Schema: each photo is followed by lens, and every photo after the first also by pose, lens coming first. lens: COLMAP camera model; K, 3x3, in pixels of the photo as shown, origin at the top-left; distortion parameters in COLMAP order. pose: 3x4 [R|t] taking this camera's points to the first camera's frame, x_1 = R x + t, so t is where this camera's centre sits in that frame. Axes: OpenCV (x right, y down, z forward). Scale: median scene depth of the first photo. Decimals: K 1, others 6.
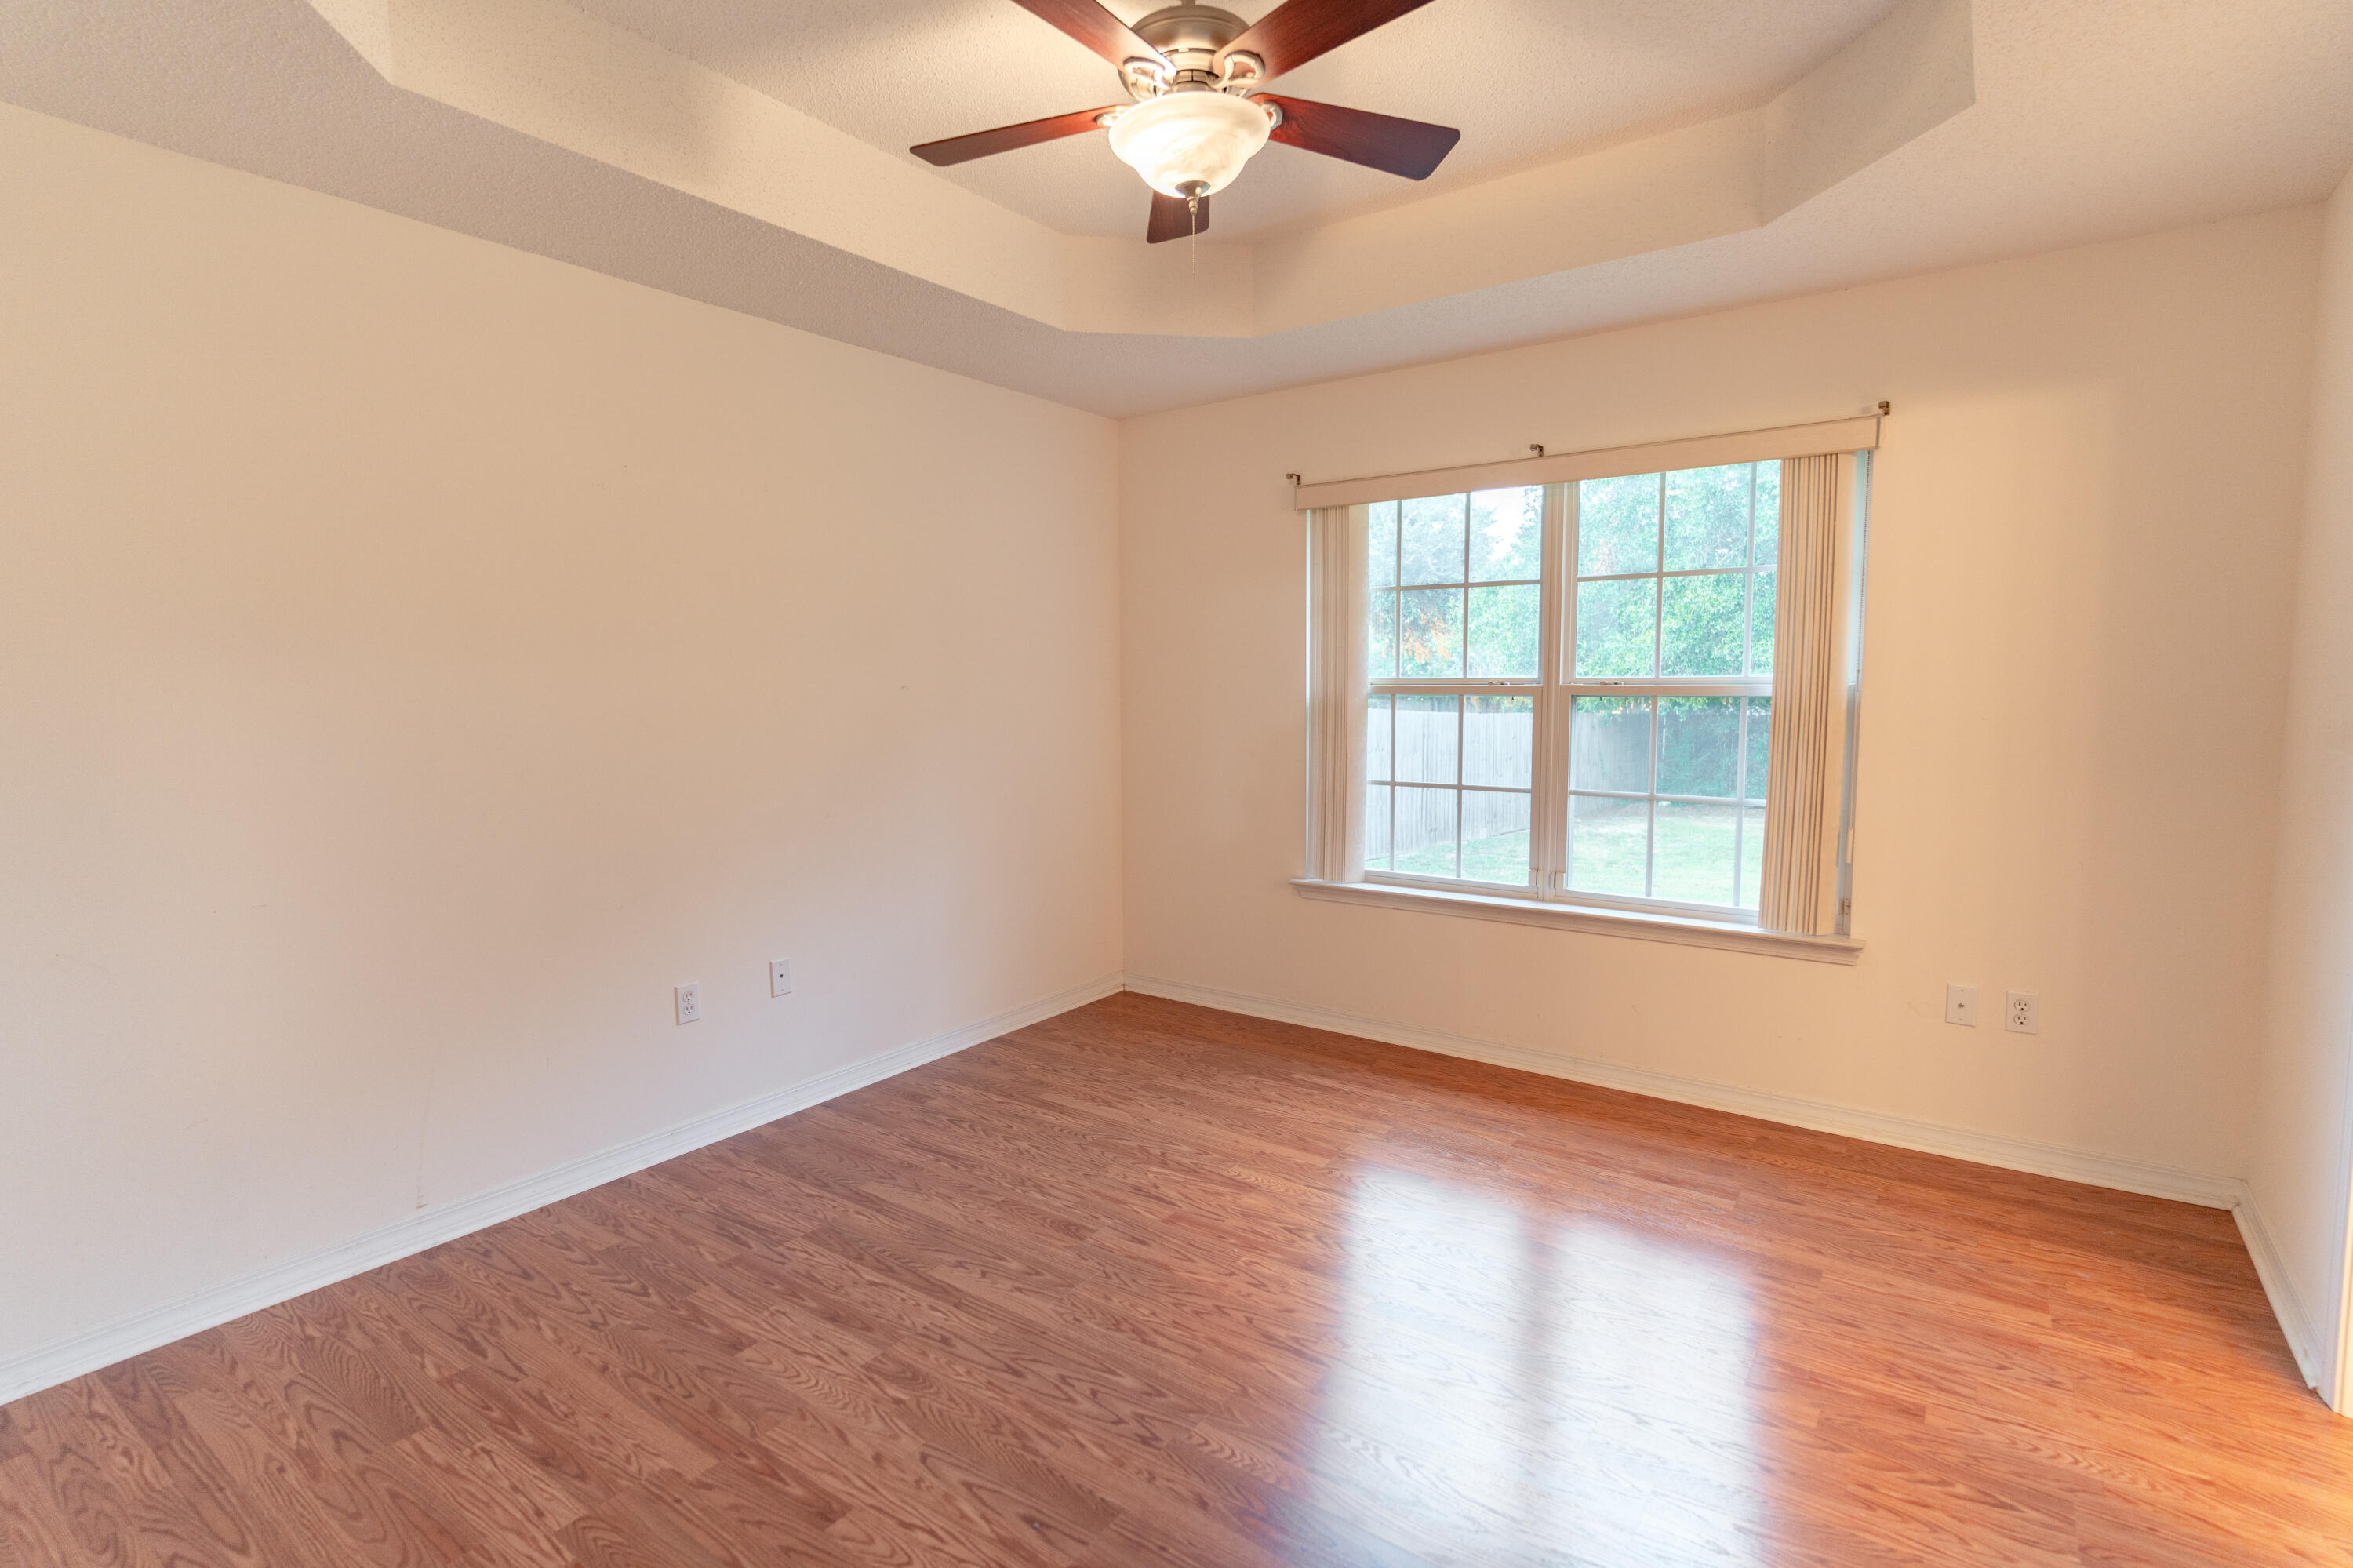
lens RADIAL K [[1127.7, 0, 1177.7], [0, 1127.7, 795.2], [0, 0, 1]] dist [0.015024, 0.000252]
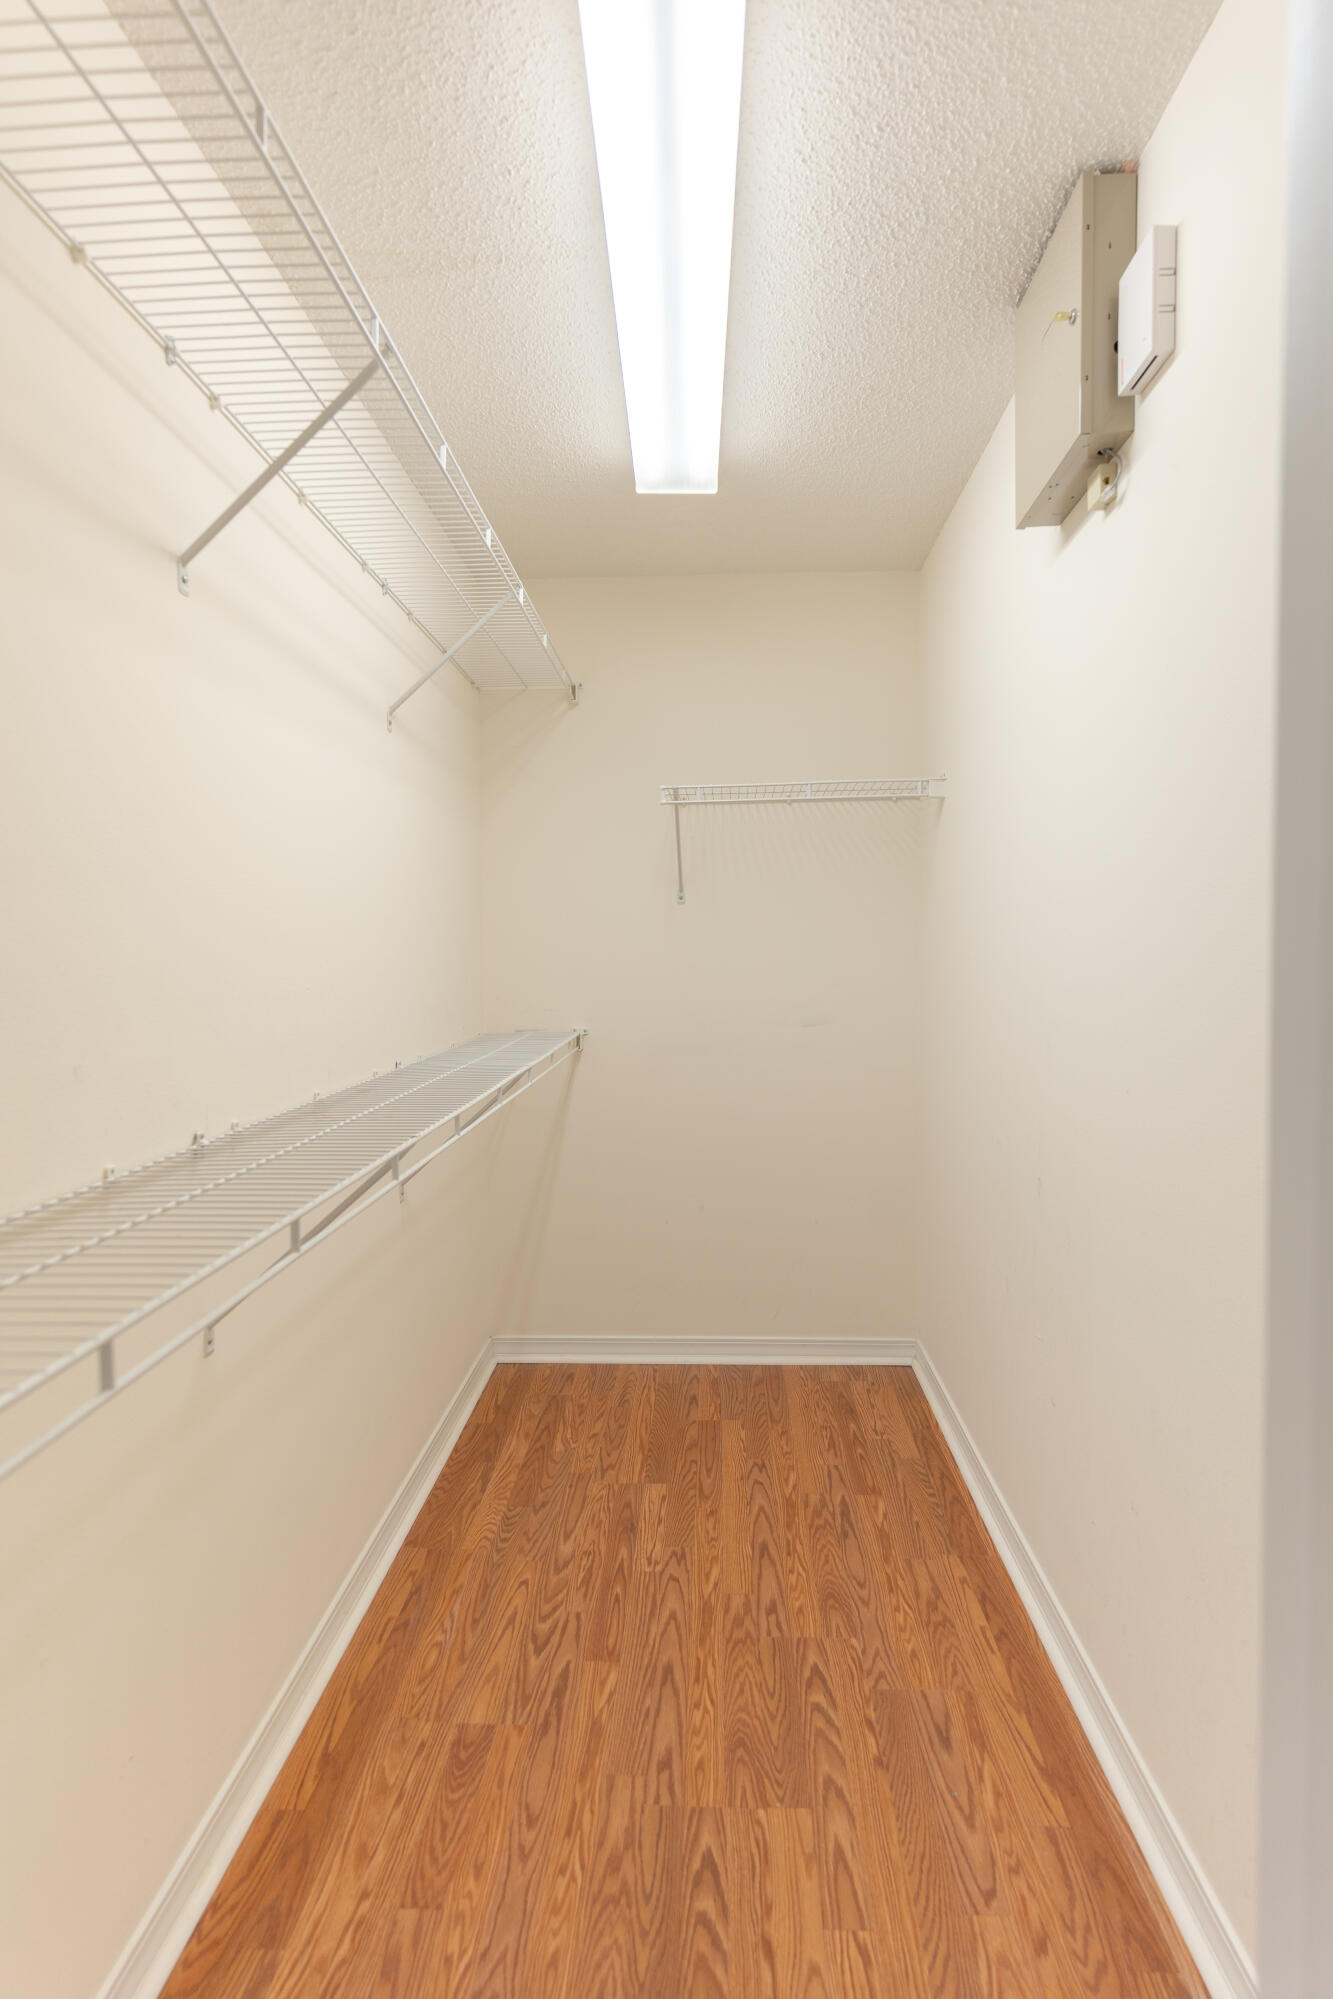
lens RADIAL K [[958.0, 0, 667.7], [0, 958.0, 999.6], [0, 0, 1]] dist [0.015024, 0.000252]
pose [[-0.535565, -0.033700, 0.843821, -0.457889], [0.096370, 0.990237, 0.100713, -0.033020], [-0.838977, 0.135257, -0.527089, 0.556969]]
